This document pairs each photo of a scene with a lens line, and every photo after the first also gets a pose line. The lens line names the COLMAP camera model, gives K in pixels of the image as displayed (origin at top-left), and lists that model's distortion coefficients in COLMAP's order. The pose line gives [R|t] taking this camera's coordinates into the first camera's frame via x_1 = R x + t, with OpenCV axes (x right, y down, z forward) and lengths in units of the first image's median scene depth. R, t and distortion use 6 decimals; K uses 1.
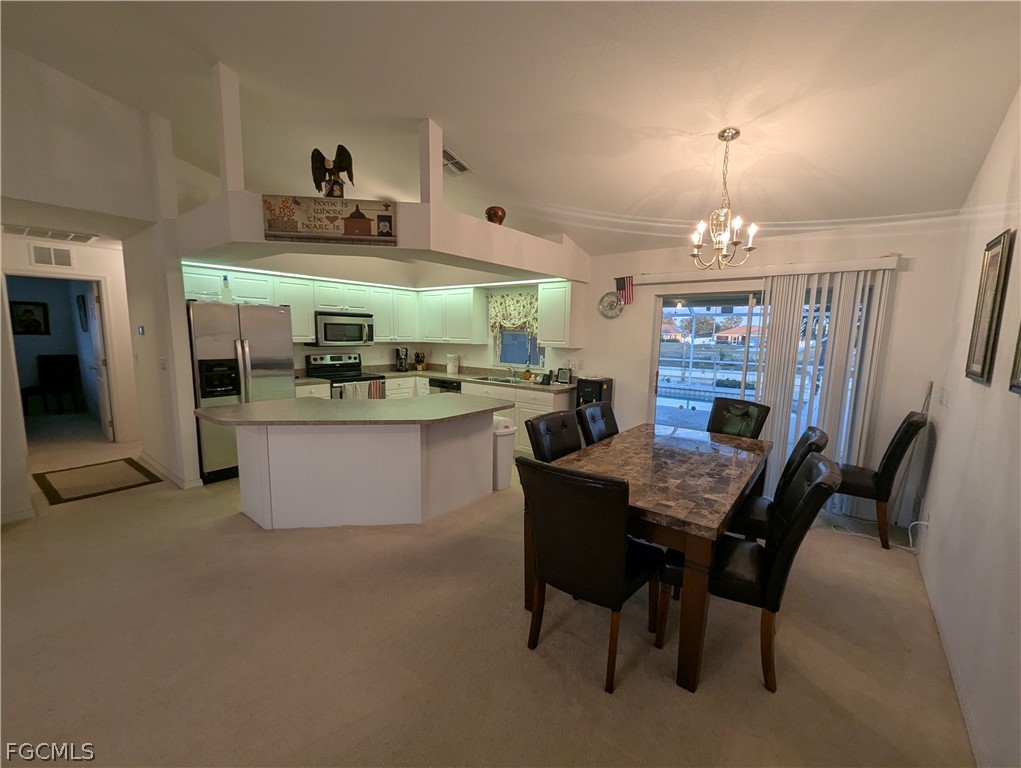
lens RADIAL K [[423.7, 0, 515.3], [0, 423.7, 390.1], [0, 0, 1]] dist [-0.001853, -0.000417]
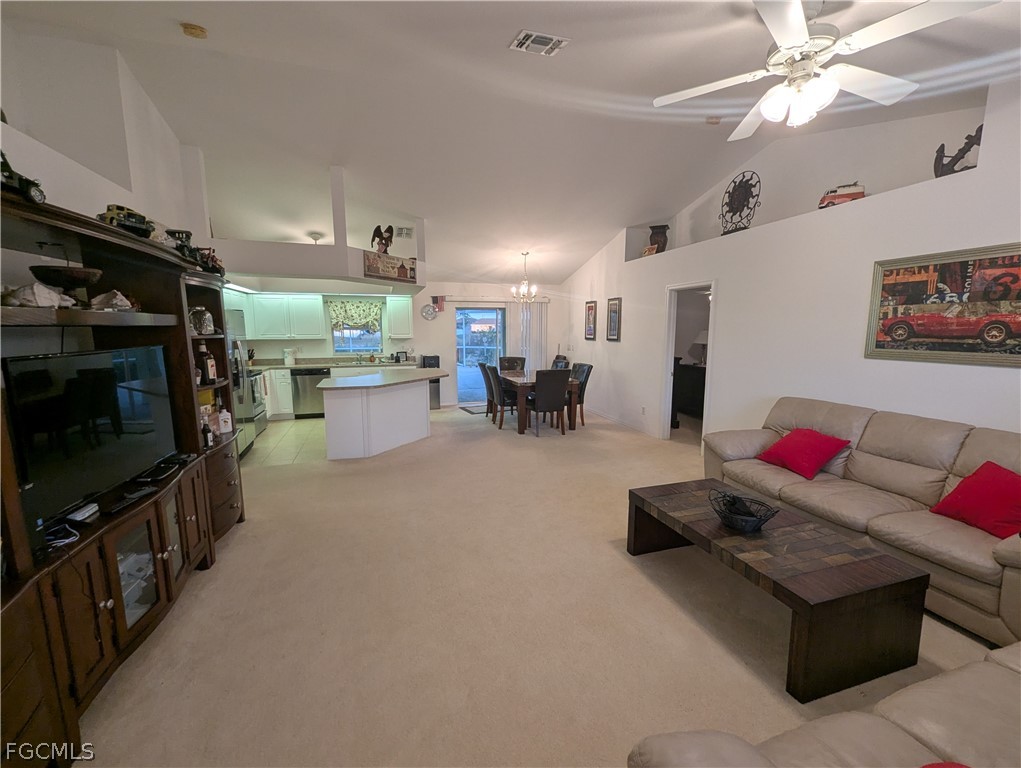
lens RADIAL K [[437.4, 0, 517.7], [0, 437.4, 390.9], [0, 0, 1]] dist [-0.002587, -0.000350]
pose [[0.559989, -0.137706, 0.816976, -0.988077], [0.122128, 0.989038, 0.082996, 0.009505], [-0.819449, 0.053299, 0.570669, -0.253838]]
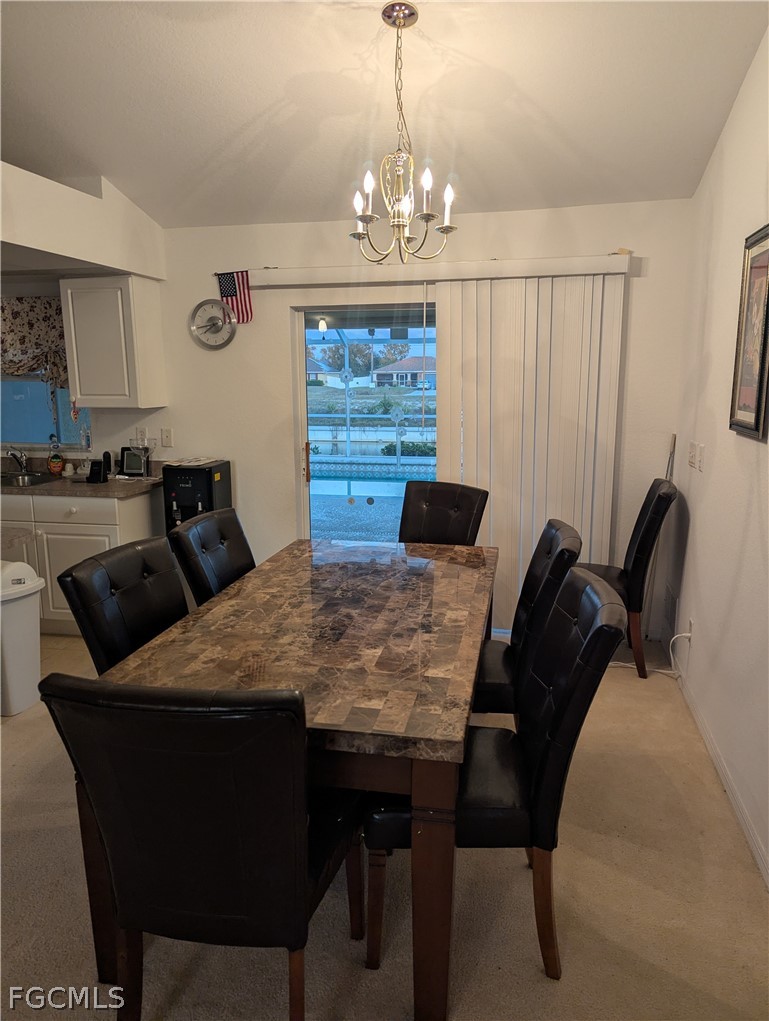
lens RADIAL K [[718.8, 0, 394.6], [0, 718.8, 503.7], [0, 0, 1]] dist [0.036881, -0.006633]
pose [[0.893003, -0.102165, 0.438302, 0.006586], [0.081705, 0.994512, 0.065347, -0.014246], [-0.442572, -0.022544, 0.896449, 0.067727]]
